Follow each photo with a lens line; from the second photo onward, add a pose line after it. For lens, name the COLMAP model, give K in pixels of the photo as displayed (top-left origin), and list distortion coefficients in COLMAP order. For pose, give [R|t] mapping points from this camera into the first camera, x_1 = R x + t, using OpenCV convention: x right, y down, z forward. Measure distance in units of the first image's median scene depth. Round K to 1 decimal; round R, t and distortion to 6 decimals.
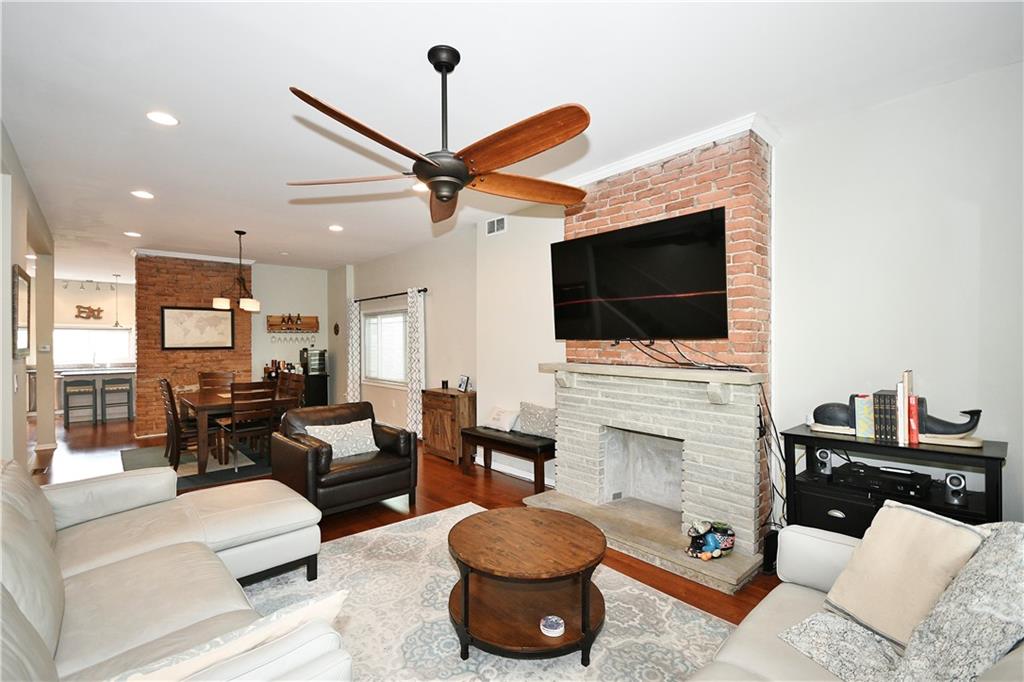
lens RADIAL K [[452.6, 0, 482.7], [0, 452.6, 349.9], [0, 0, 1]] dist [0.007999, -0.001183]
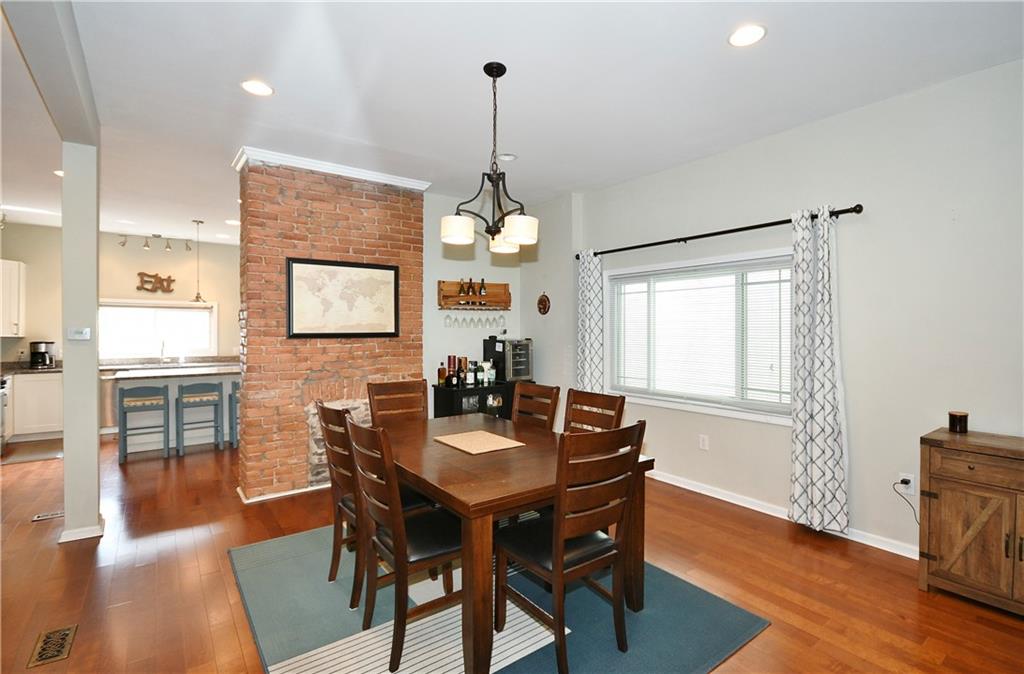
lens RADIAL K [[452.6, 0, 481.4], [0, 452.6, 337.3], [0, 0, 1]] dist [0.007999, -0.001183]
pose [[0.997024, 0.003901, -0.076999, -0.380768], [-0.004119, 0.999988, -0.002672, -0.000111], [0.076988, 0.002981, 0.997028, 0.419380]]
